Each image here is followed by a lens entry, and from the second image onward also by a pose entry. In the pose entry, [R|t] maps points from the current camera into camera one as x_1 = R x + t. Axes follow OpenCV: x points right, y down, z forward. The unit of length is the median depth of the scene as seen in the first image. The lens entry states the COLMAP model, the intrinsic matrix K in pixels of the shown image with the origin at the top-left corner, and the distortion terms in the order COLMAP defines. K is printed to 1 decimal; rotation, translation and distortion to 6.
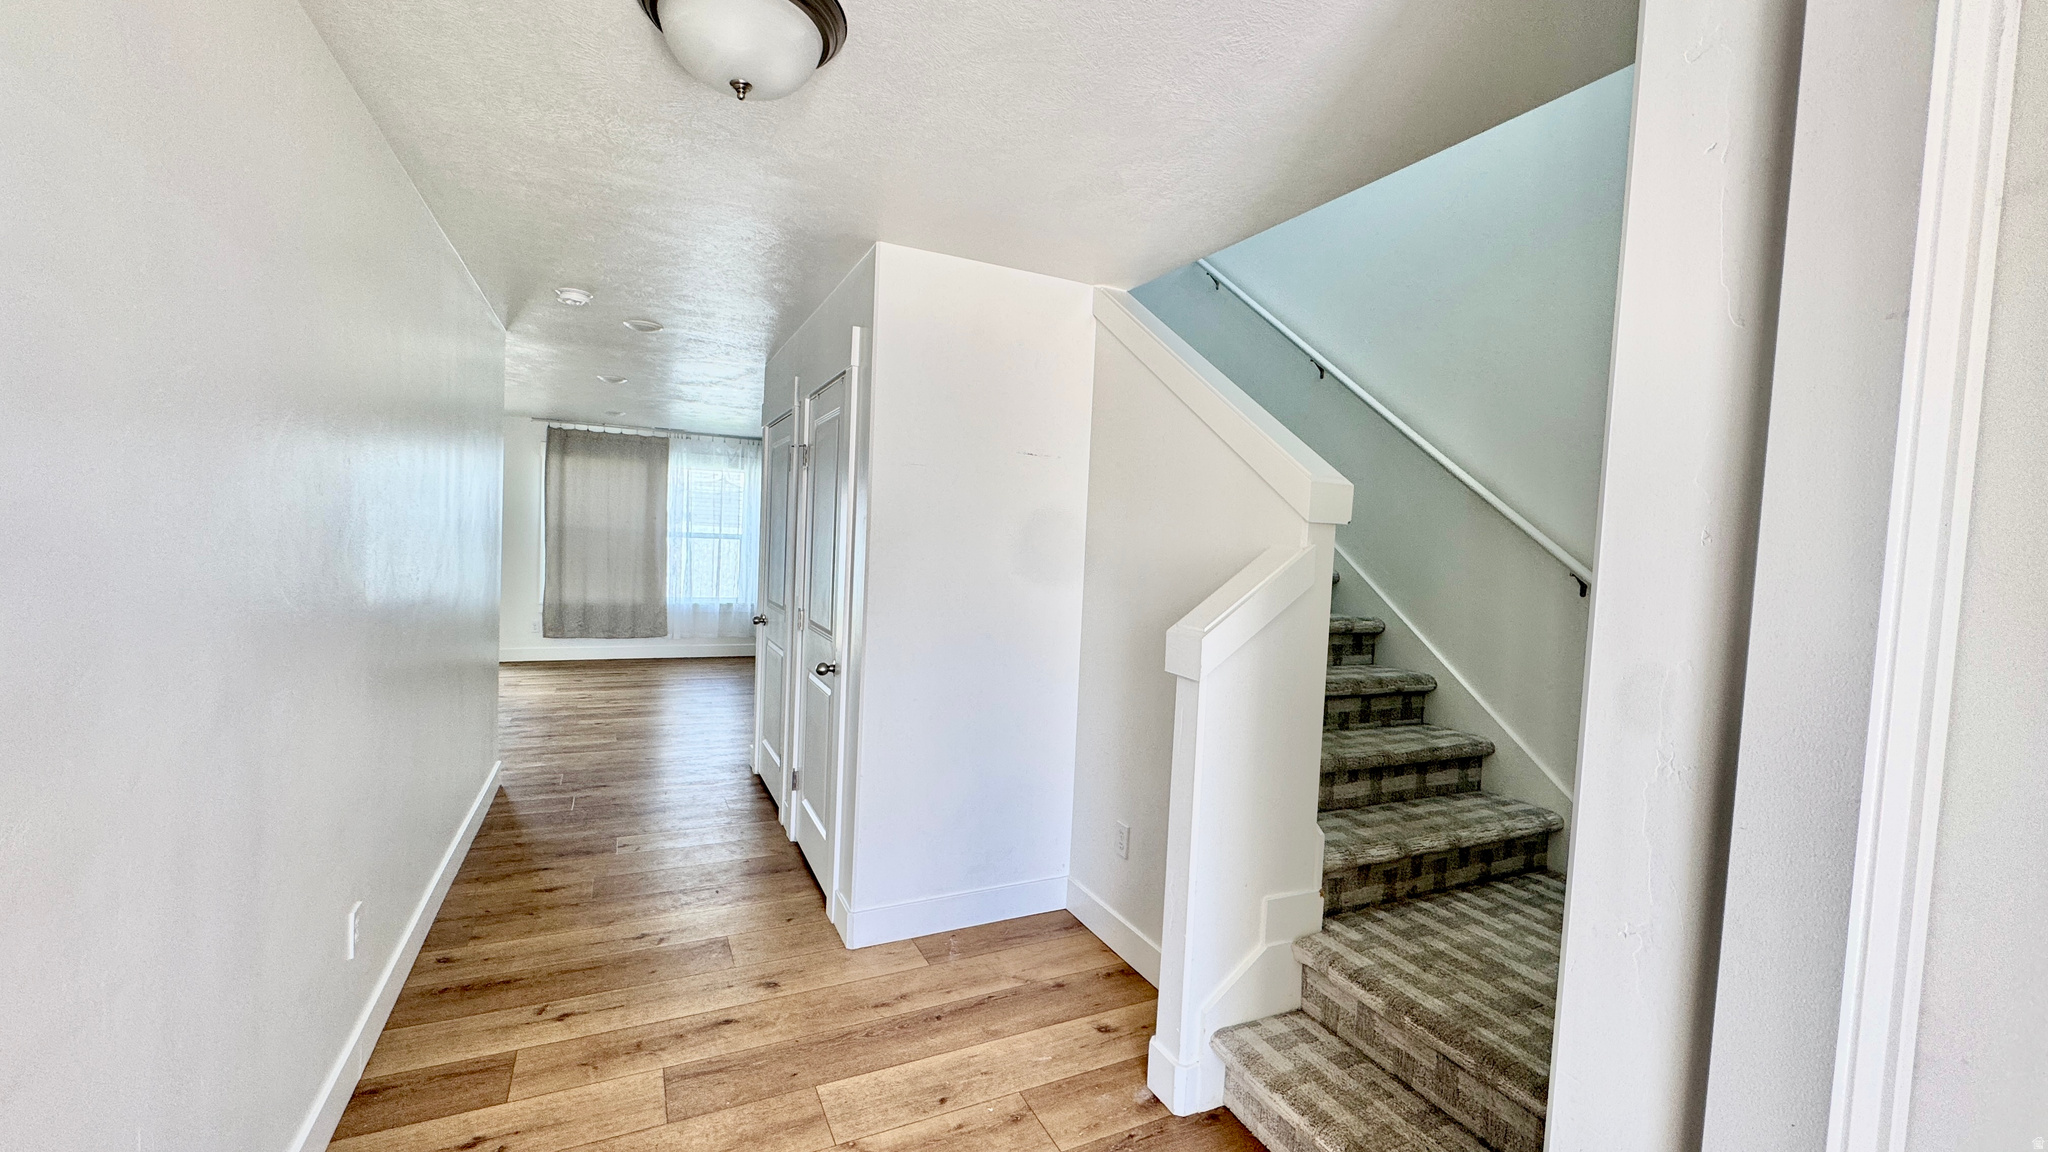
lens RADIAL K [[813.3, 0, 1024.8], [0, 813.3, 576.2], [0, 0, 1]] dist [-0.001013, 0.000092]
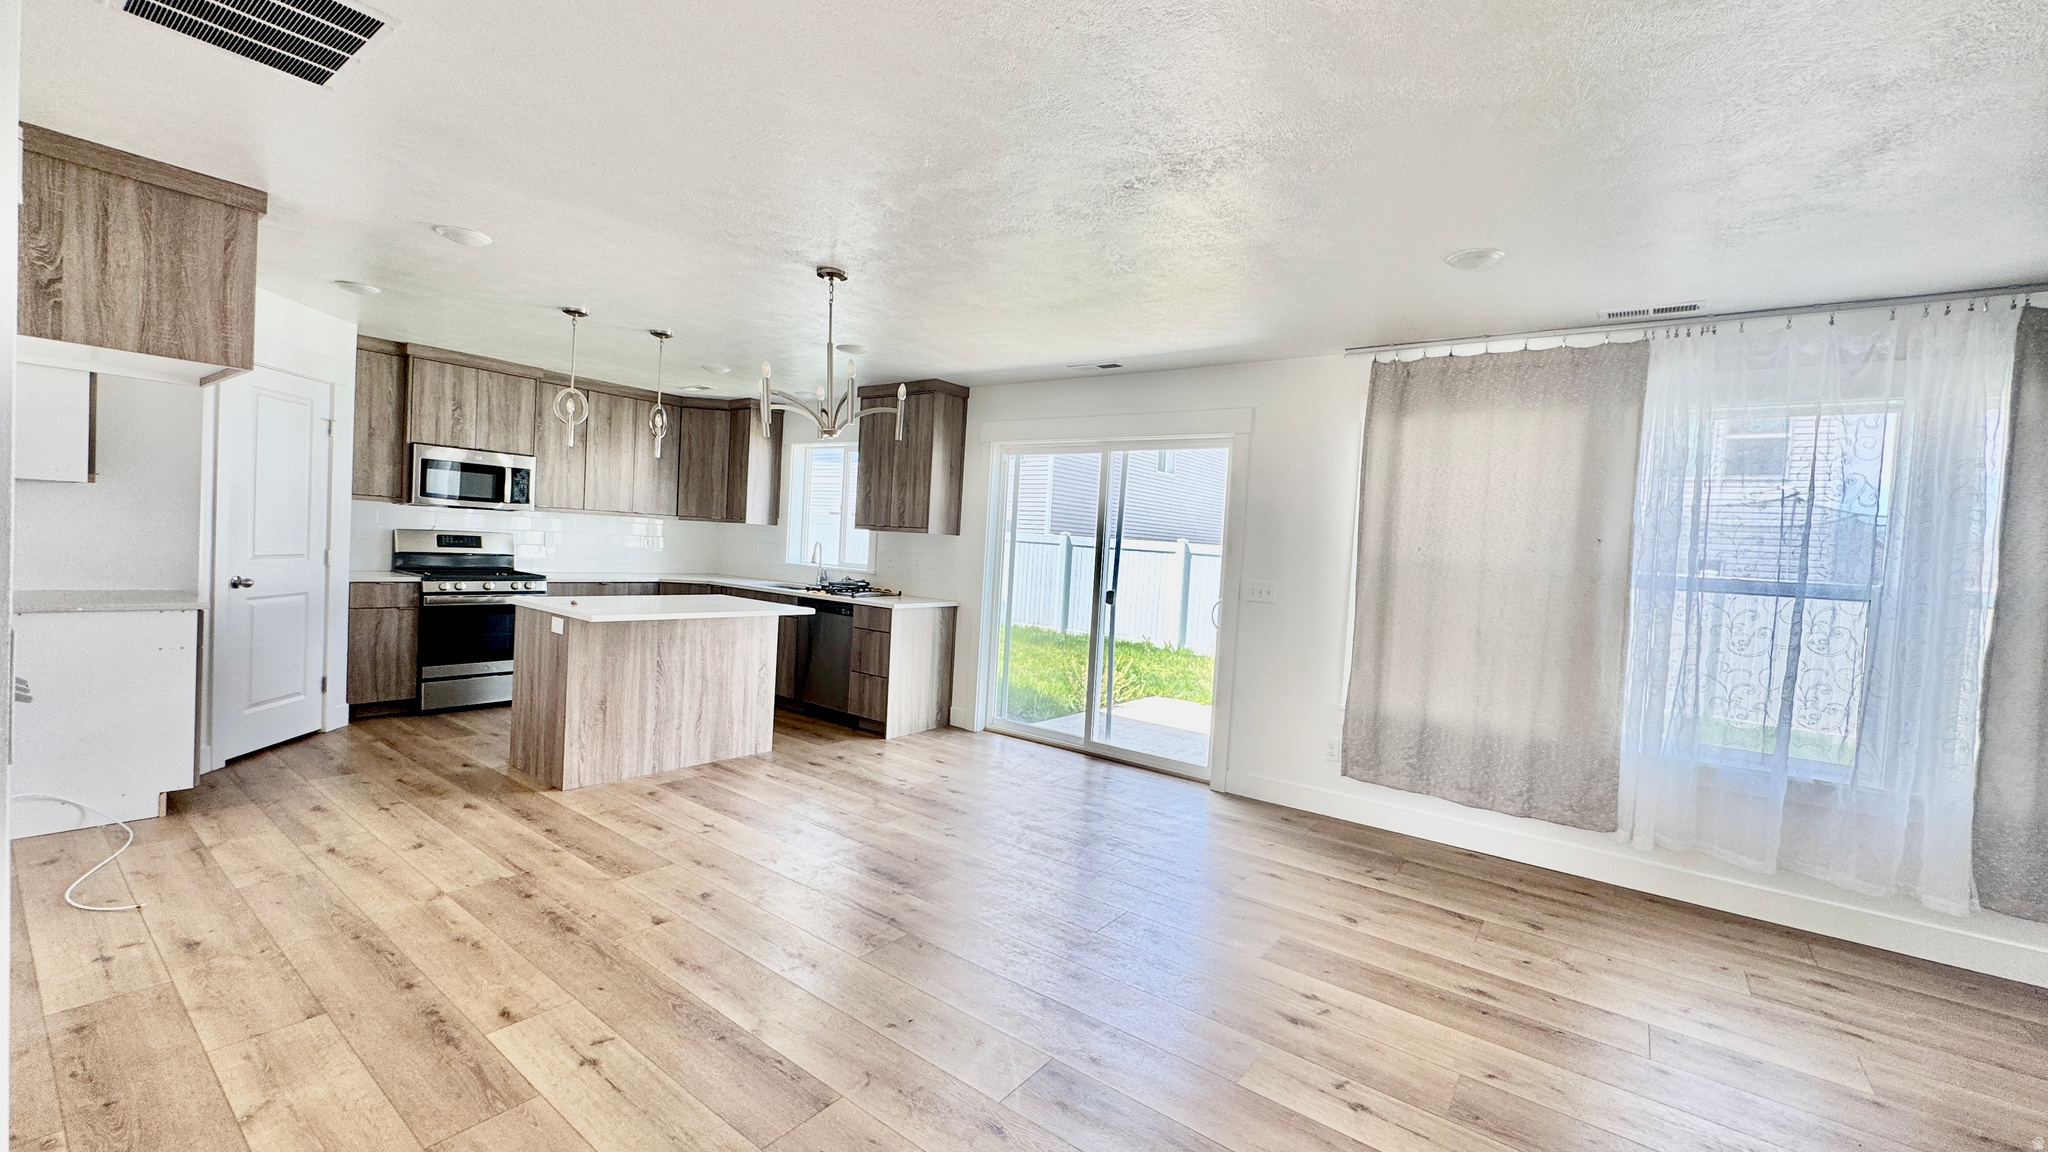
lens RADIAL K [[813.3, 0, 1025.9], [0, 813.3, 567.9], [0, 0, 1]] dist [-0.001013, 0.000092]
pose [[0.467235, 0.013676, -0.884027, -0.232784], [-0.076869, 0.996722, -0.025208, -0.025760], [0.880785, 0.079732, 0.466755, 0.569107]]
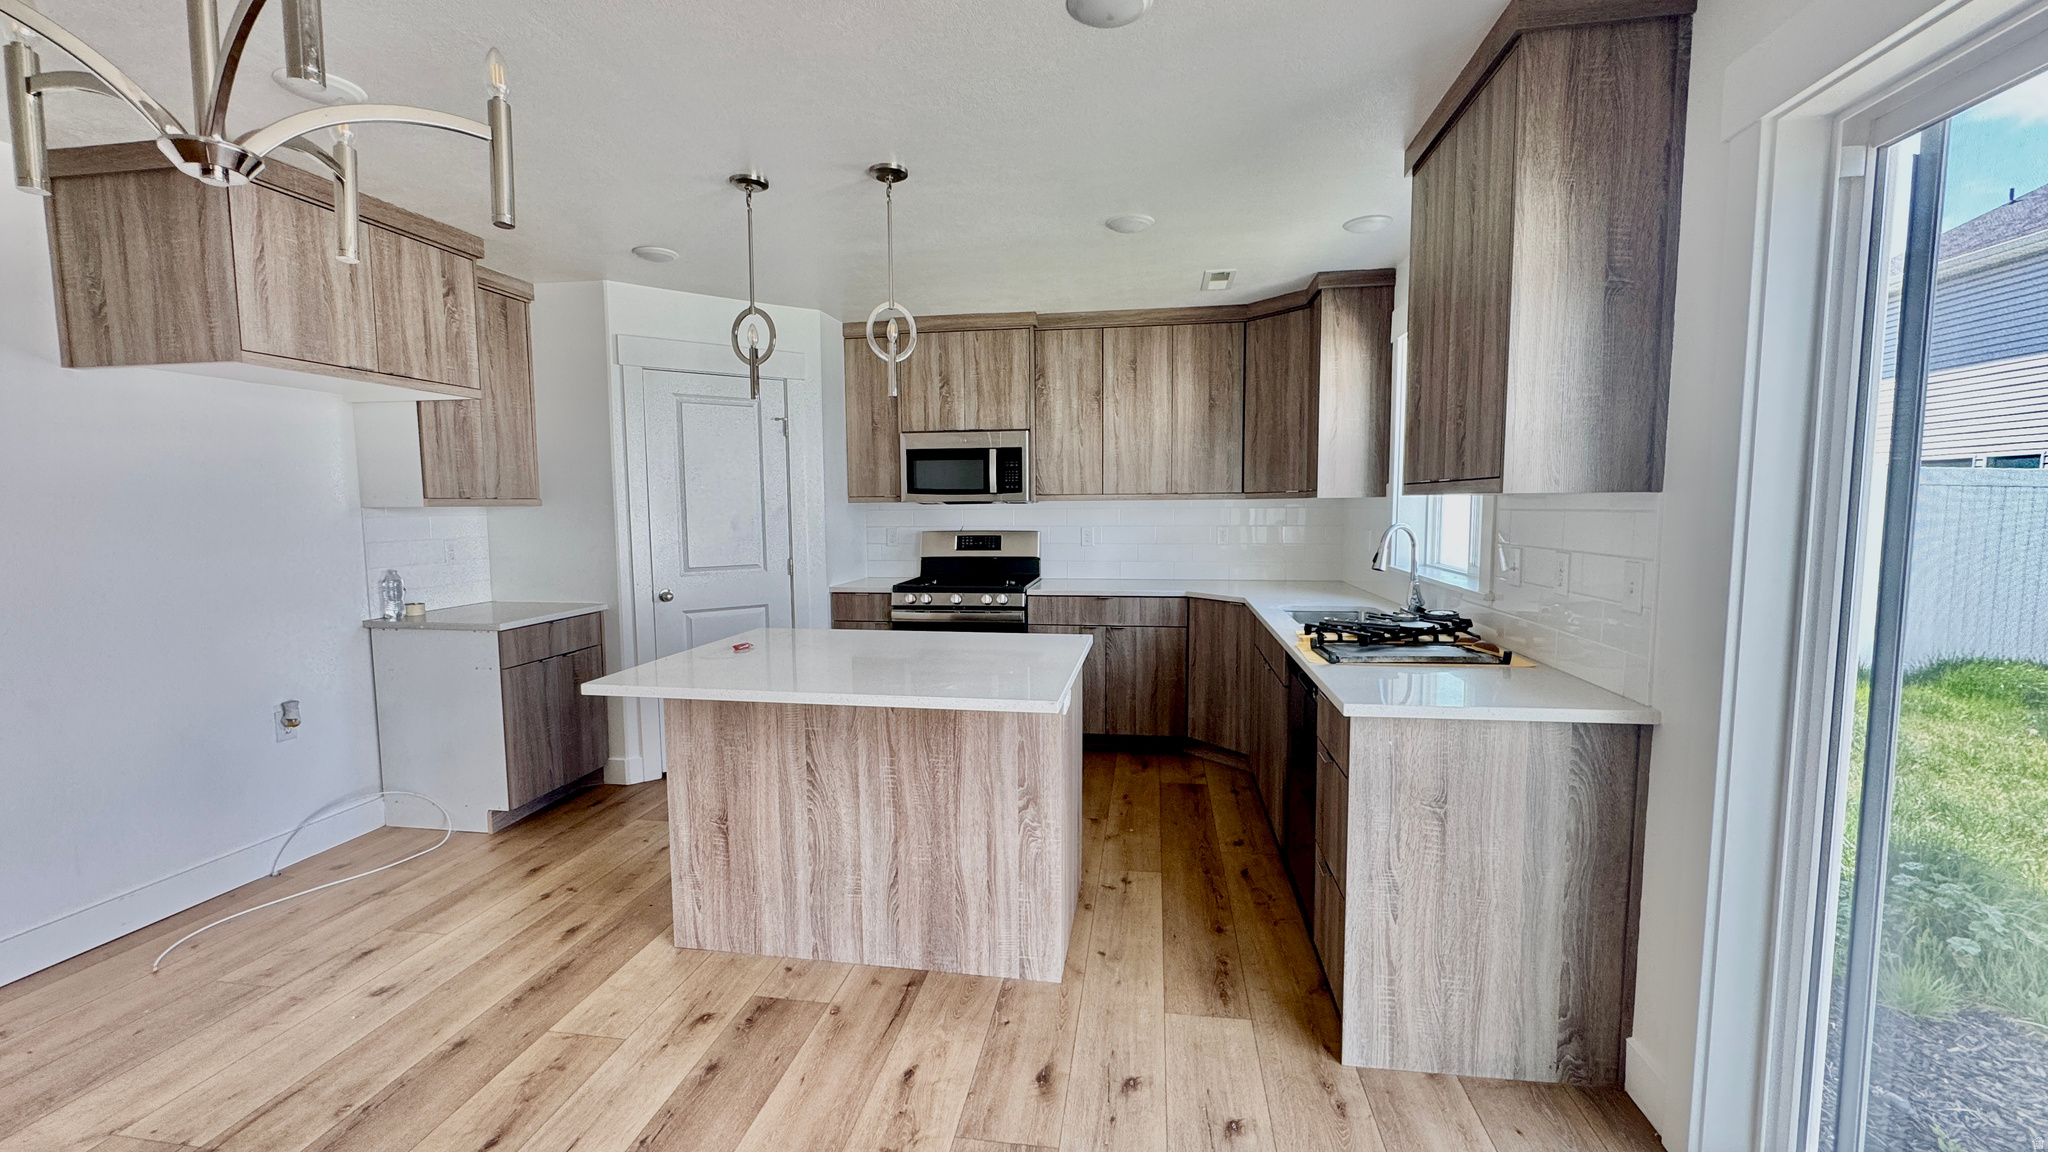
lens RADIAL K [[813.3, 0, 1025.8], [0, 813.3, 572.7], [0, 0, 1]] dist [-0.001013, 0.000092]
pose [[-0.567271, 0.035738, -0.822755, -0.661897], [-0.047873, 0.995937, 0.076268, -0.057641], [0.822138, 0.082653, -0.563256, 0.862931]]
